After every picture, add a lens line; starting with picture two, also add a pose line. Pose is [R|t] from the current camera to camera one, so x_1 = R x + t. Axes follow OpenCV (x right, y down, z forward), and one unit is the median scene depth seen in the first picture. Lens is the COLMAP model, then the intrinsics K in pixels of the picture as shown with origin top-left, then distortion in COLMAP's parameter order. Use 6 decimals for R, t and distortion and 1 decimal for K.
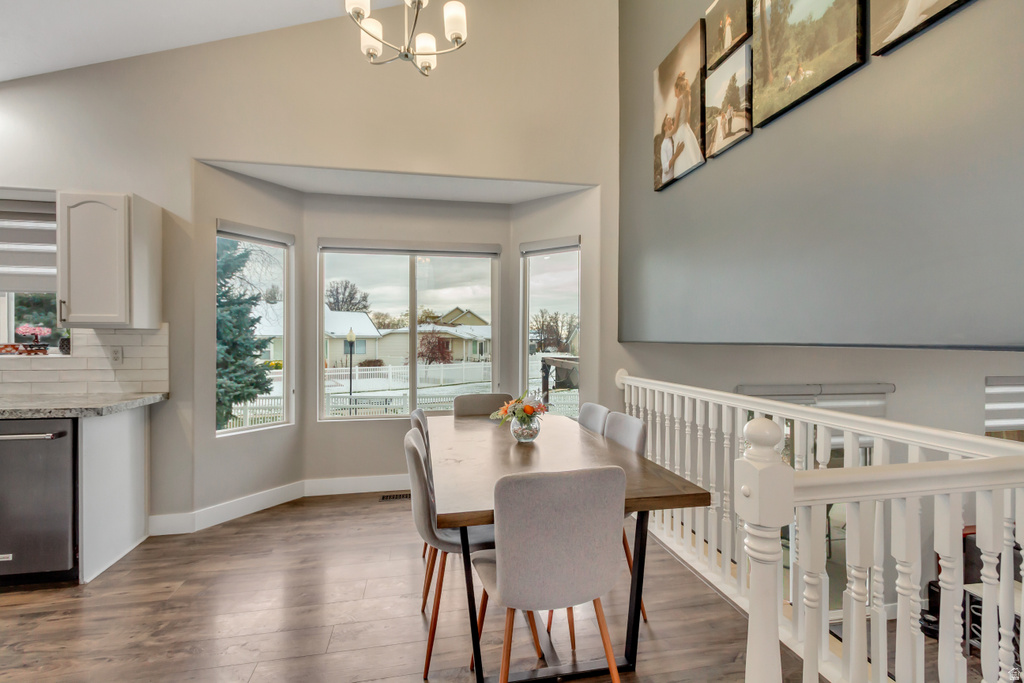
lens RADIAL K [[472.1, 0, 503.6], [0, 472.1, 339.1], [0, 0, 1]] dist [0.005637, 0.000438]
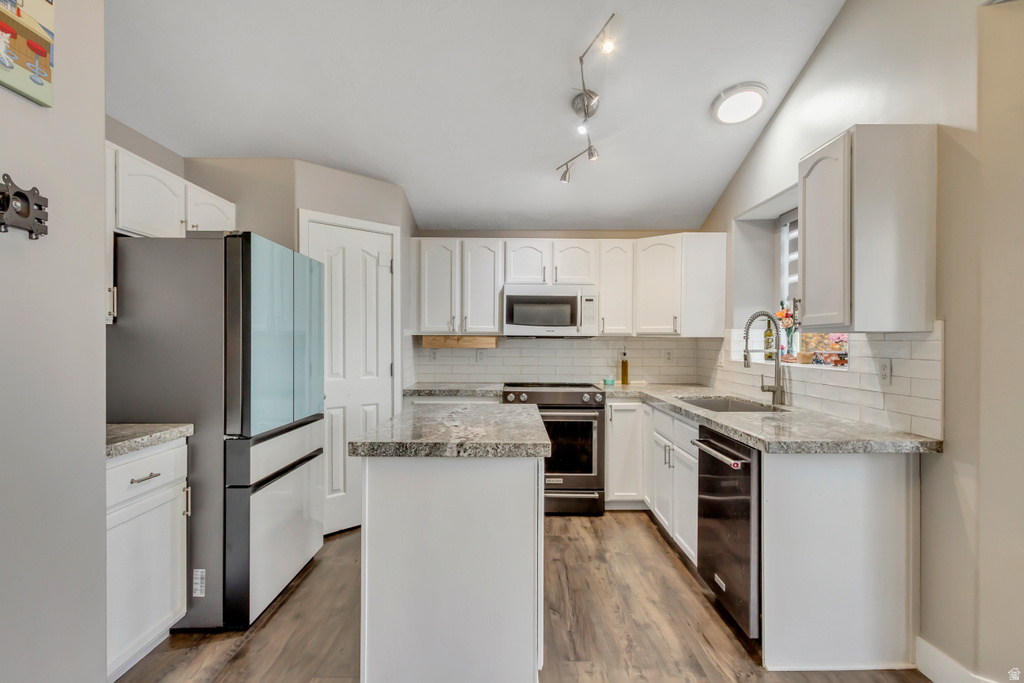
lens RADIAL K [[530.0, 0, 518.5], [0, 530.0, 346.8], [0, 0, 1]] dist [0.013350, -0.002551]
pose [[-0.164688, 0.006249, -0.986326, 0.019742], [-0.003411, 0.999970, 0.006906, -0.005183], [0.986340, 0.004502, -0.164661, 0.616639]]
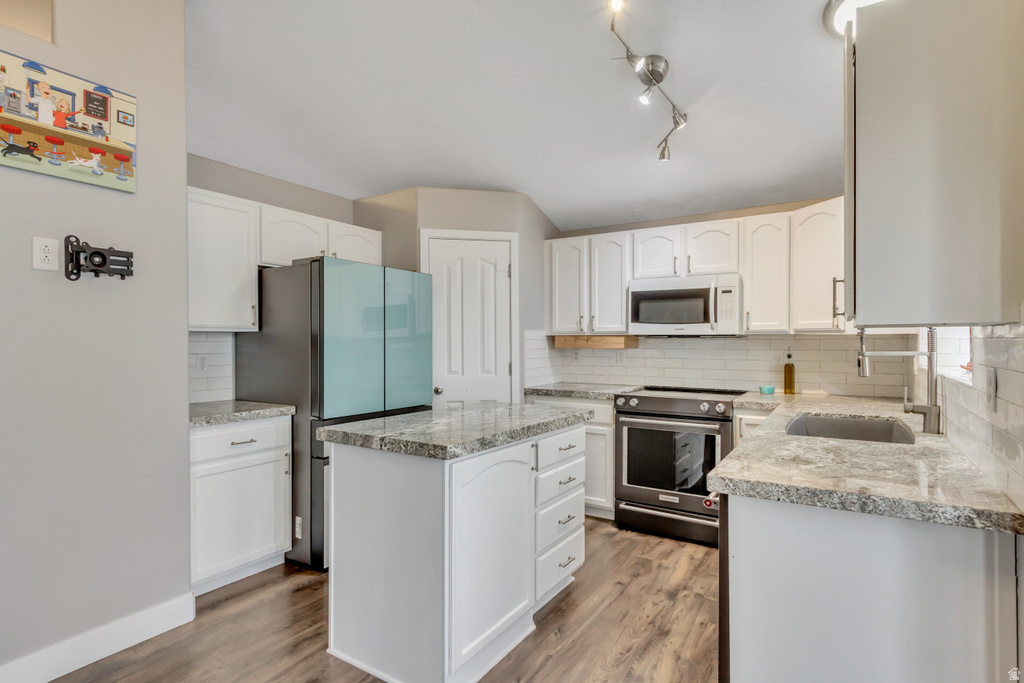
lens RADIAL K [[530.0, 0, 513.9], [0, 530.0, 345.7], [0, 0, 1]] dist [0.013350, -0.002551]
pose [[-0.677682, 0.005538, -0.735334, -0.201250], [0.001416, 0.999980, 0.006225, -0.007368], [0.735354, 0.003177, -0.677676, 1.020678]]
